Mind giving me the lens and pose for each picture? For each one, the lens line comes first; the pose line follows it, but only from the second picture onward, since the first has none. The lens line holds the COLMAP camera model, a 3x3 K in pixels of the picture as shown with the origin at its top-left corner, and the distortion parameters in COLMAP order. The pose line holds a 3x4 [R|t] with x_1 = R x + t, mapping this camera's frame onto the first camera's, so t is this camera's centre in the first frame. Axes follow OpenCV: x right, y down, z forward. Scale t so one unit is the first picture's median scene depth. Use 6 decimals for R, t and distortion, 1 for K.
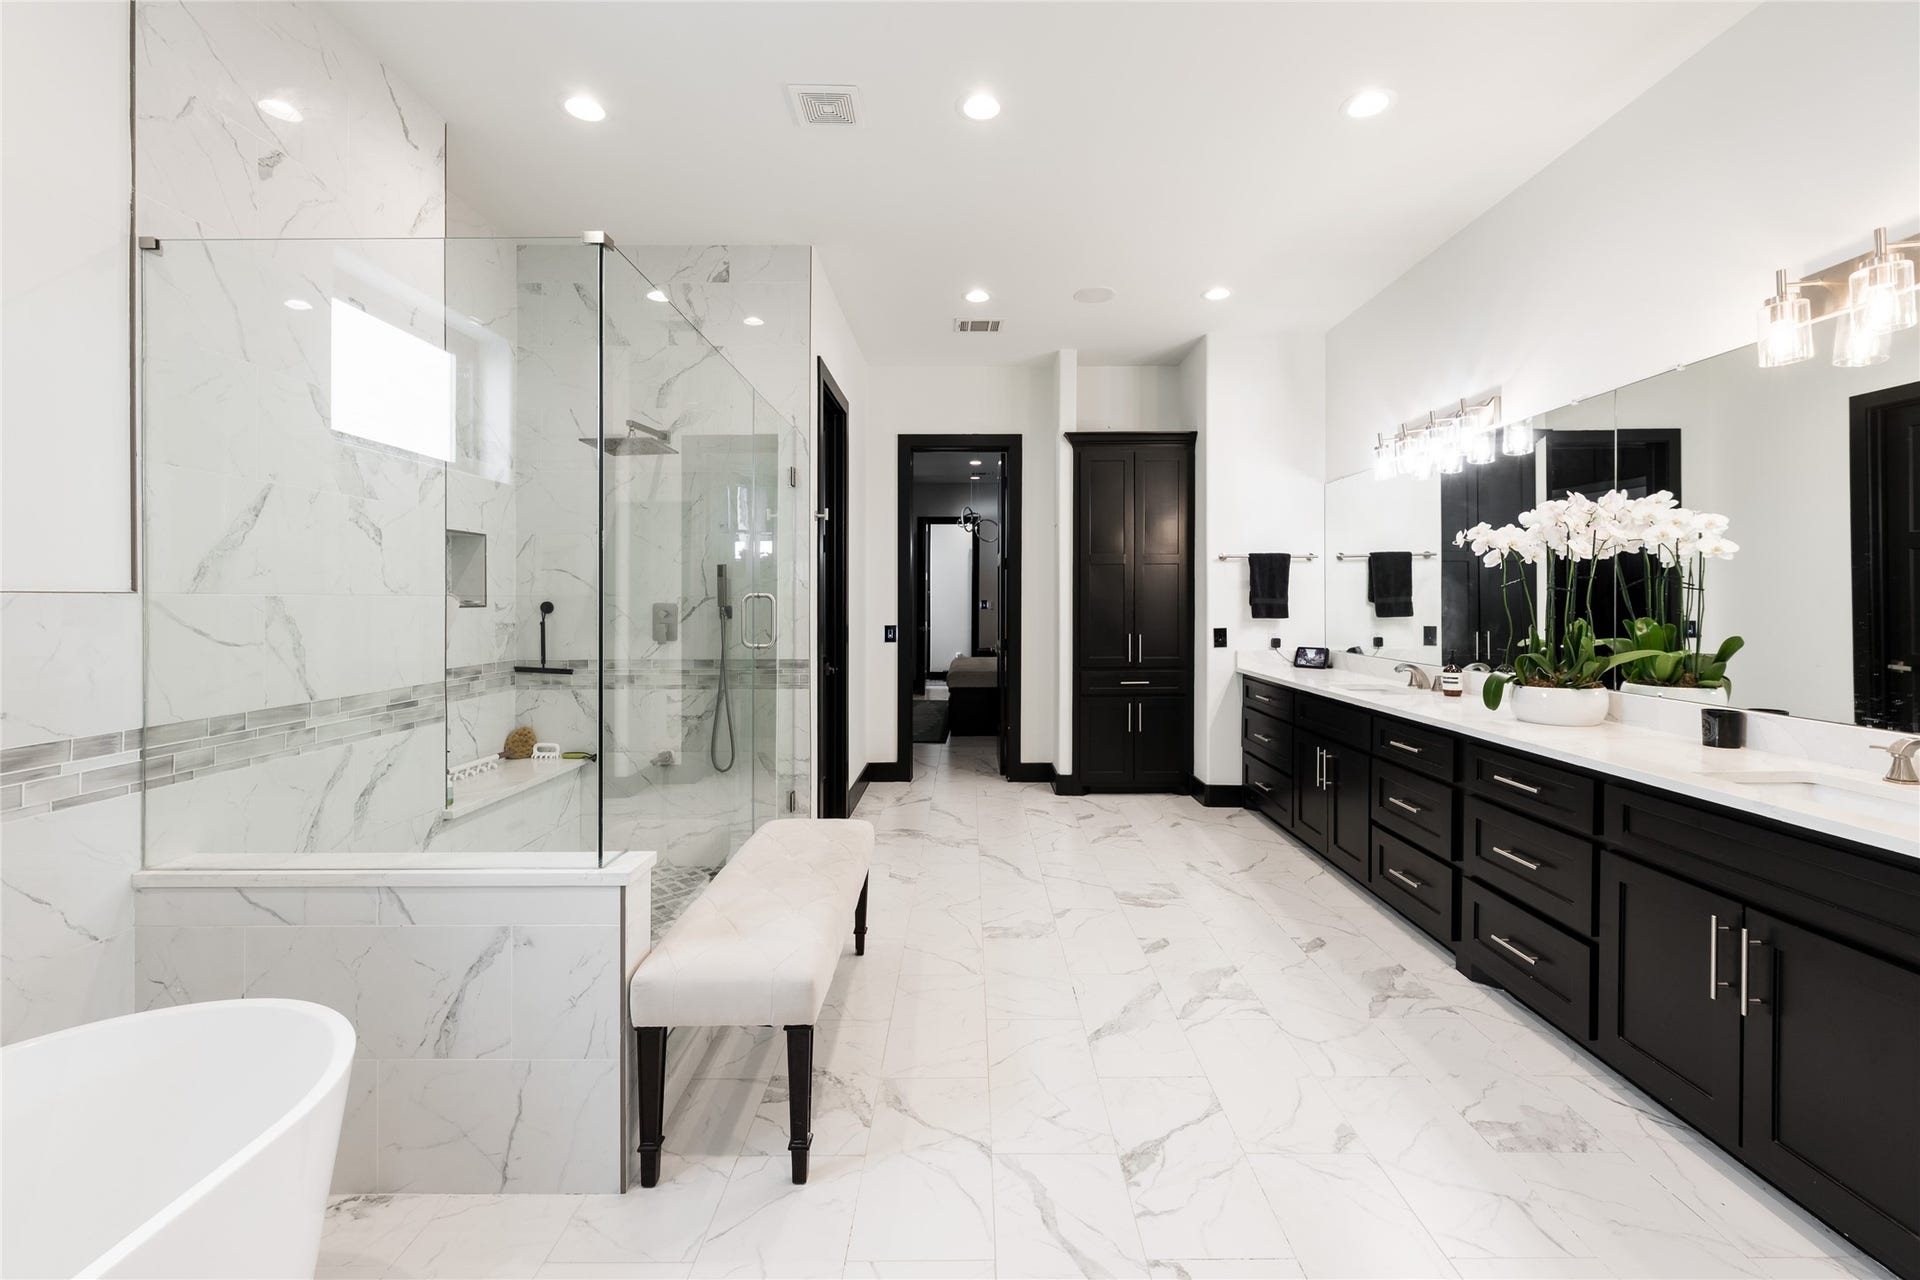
lens RADIAL K [[791.5, 0, 960.0], [0, 791.5, 640.0], [0, 0, 1]] dist [-0.000321, -0.000067]
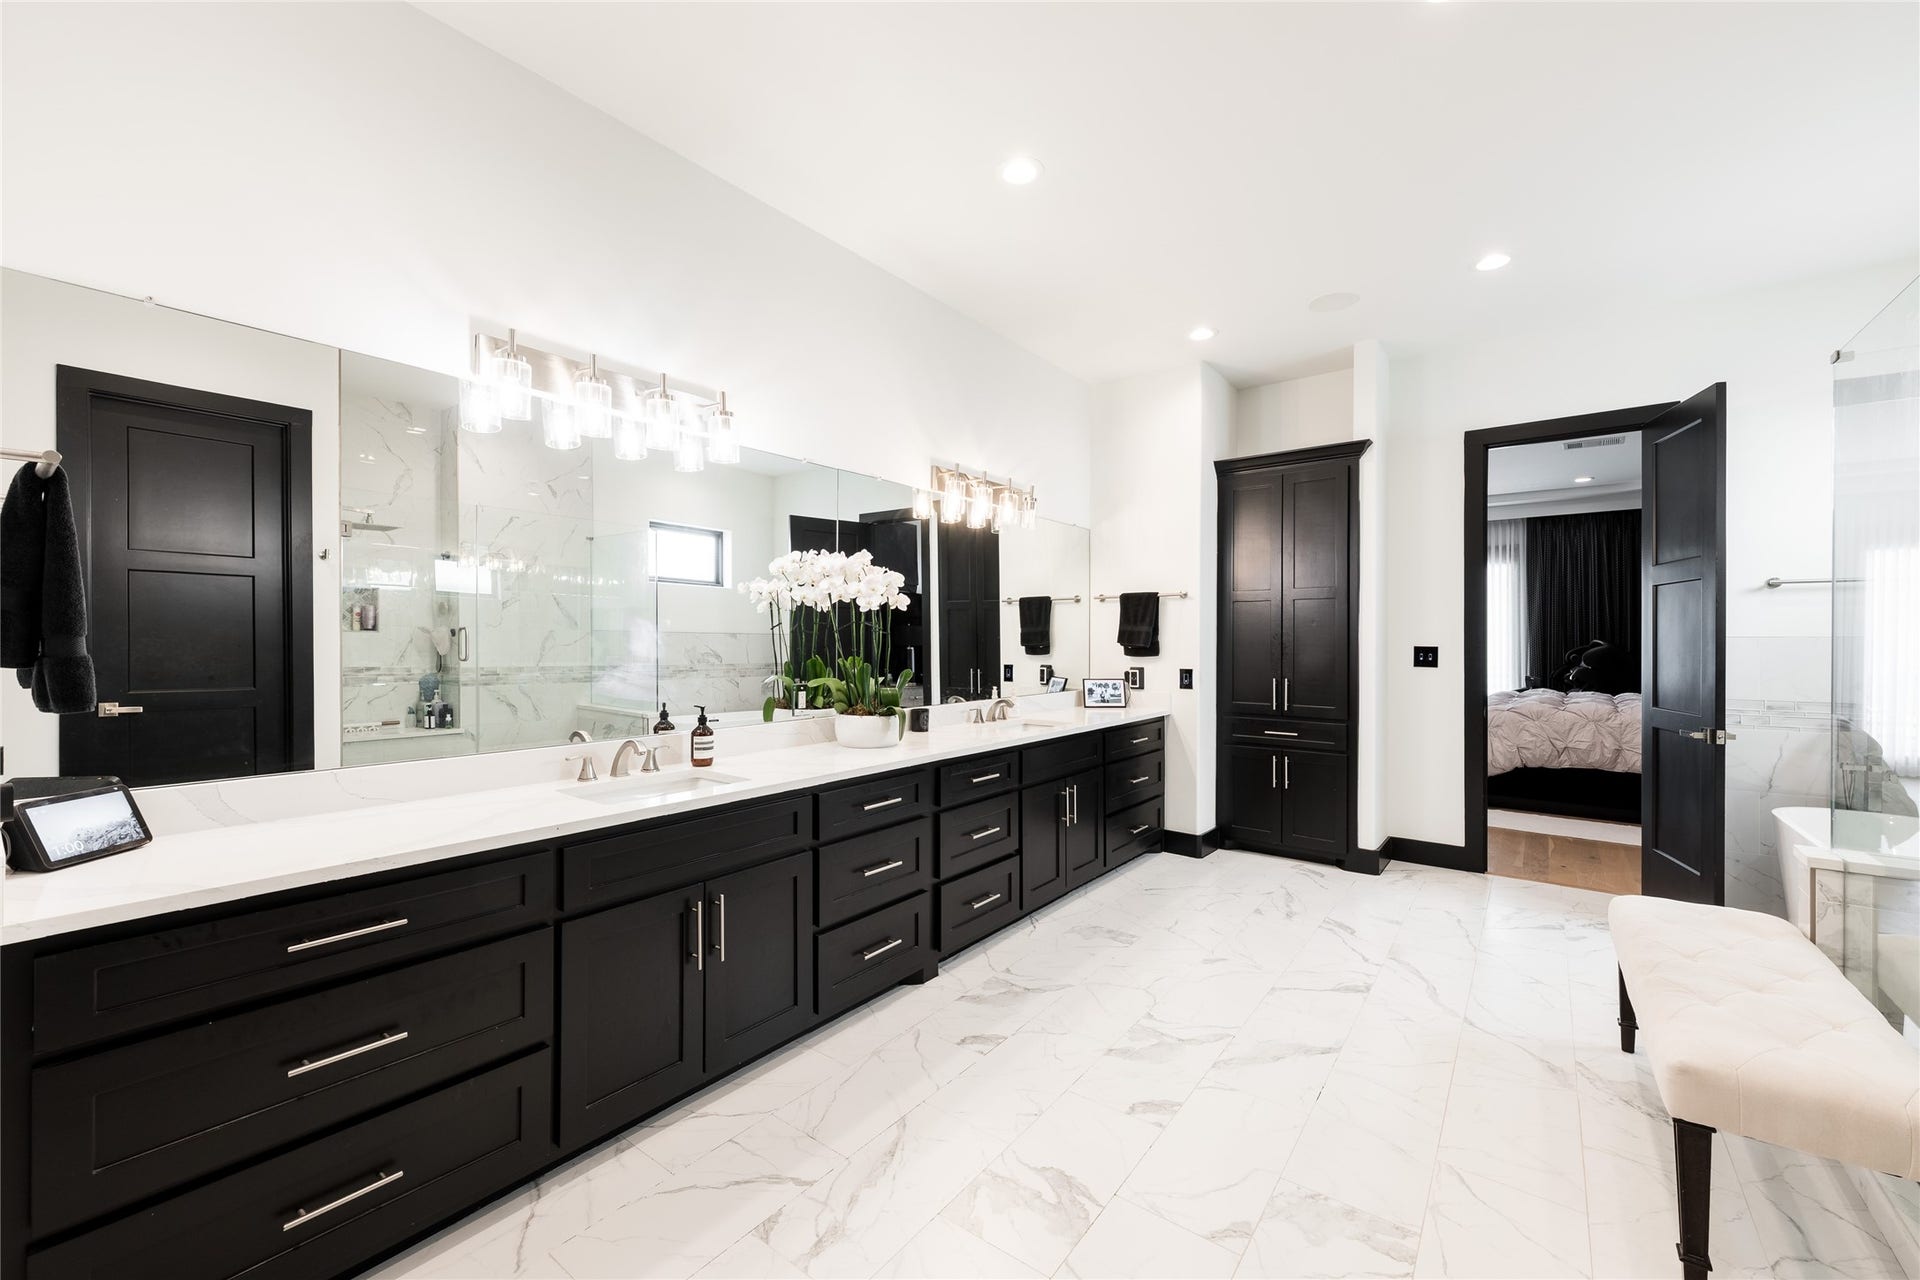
lens RADIAL K [[791.5, 0, 960.0], [0, 791.5, 640.0], [0, 0, 1]] dist [-0.000321, -0.000067]
pose [[-0.812383, 0.001765, 0.583122, -0.041750], [0.030294, 0.998773, 0.039181, -0.096943], [-0.582337, 0.049495, -0.811439, 1.981045]]
